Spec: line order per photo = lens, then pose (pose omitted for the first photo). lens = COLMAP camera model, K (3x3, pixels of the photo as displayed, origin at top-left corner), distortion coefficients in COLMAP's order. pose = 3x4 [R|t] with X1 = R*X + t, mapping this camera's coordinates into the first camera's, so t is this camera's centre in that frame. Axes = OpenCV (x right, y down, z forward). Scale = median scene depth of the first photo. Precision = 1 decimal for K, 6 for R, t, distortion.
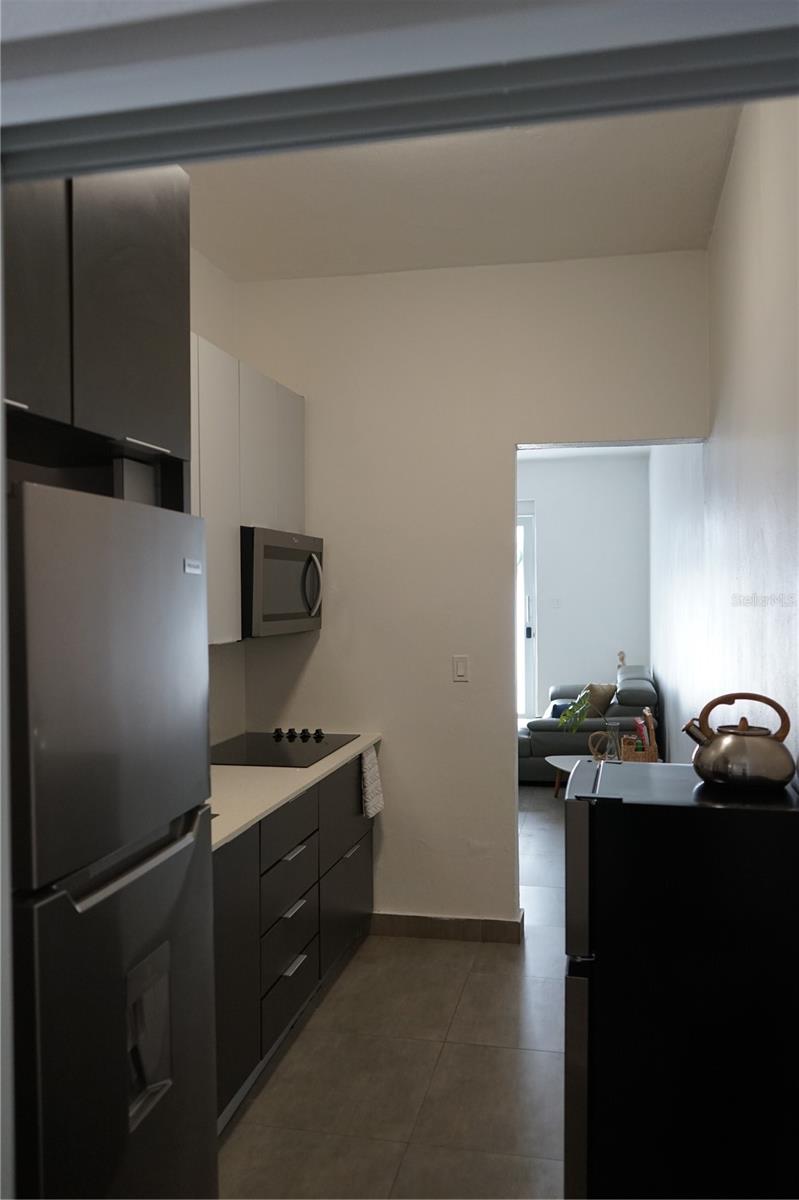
lens RADIAL K [[952.1, 0, 407.3], [0, 952.1, 601.9], [0, 0, 1]] dist [0.000225, 0.001598]
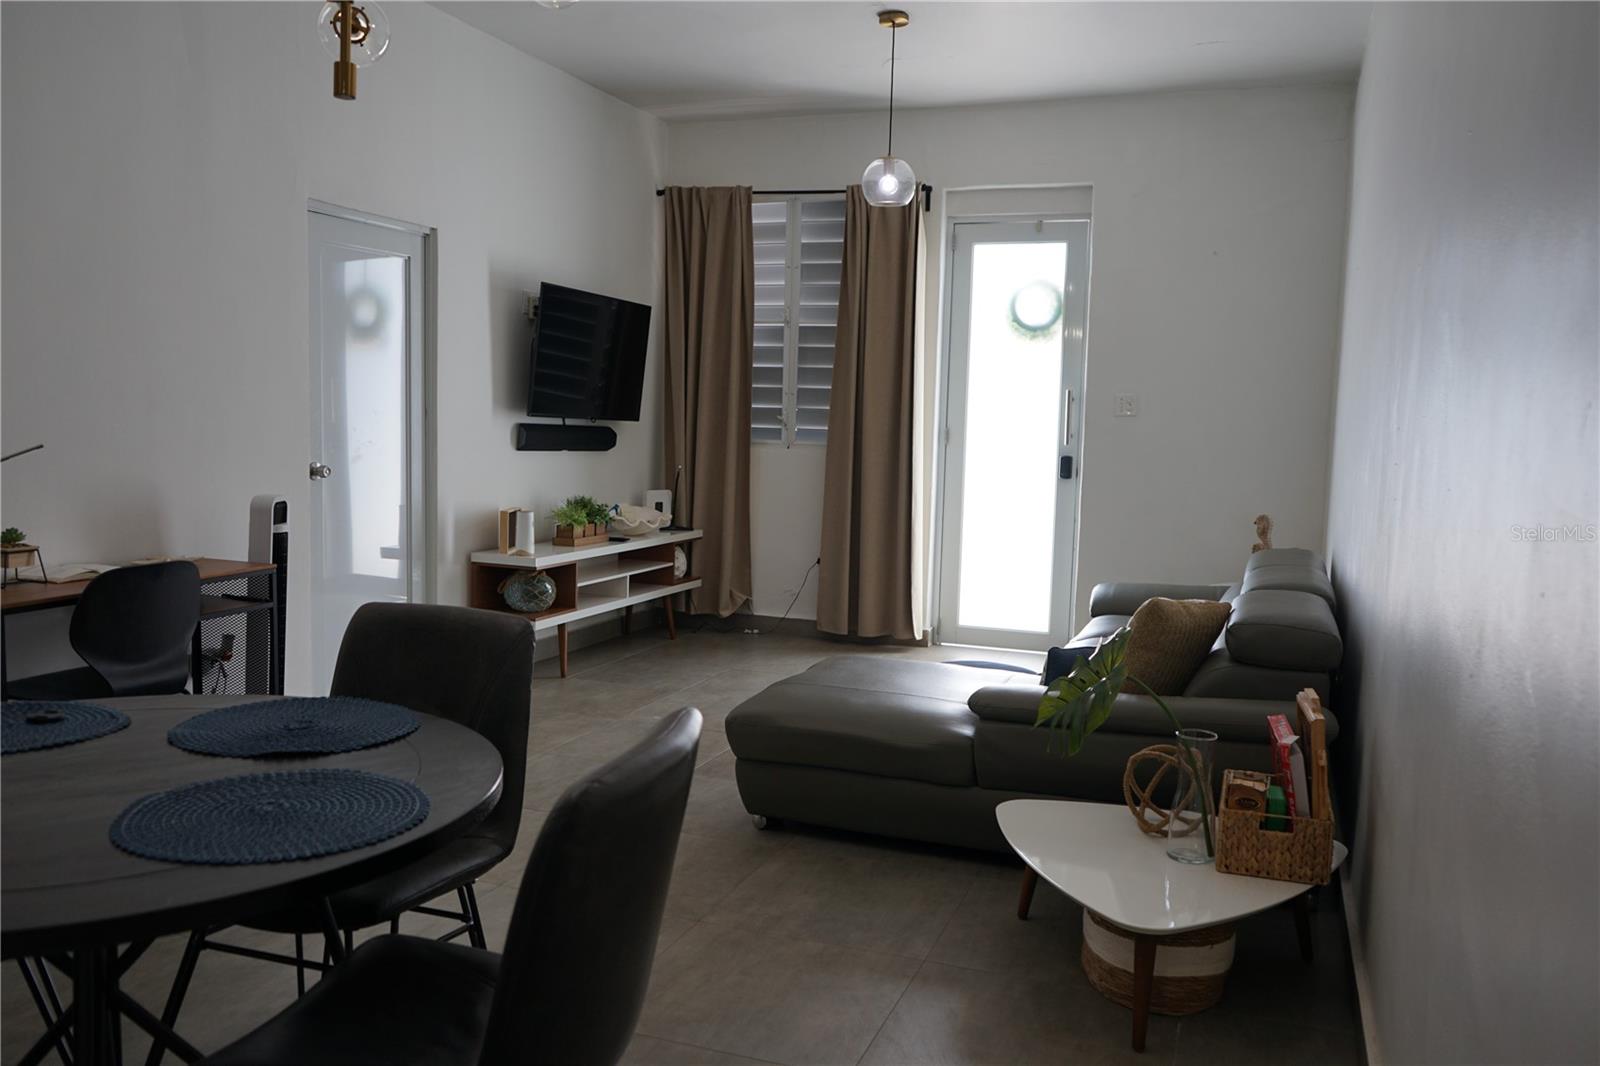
lens RADIAL K [[1269.5, 0, 793.7], [0, 1269.5, 524.8], [0, 0, 1]] dist [0.000225, 0.001598]
pose [[0.988072, 0.051922, -0.144972, 0.121759], [-0.041119, 0.996218, 0.076544, 0.025044], [0.148398, -0.069670, 0.986471, 0.486688]]
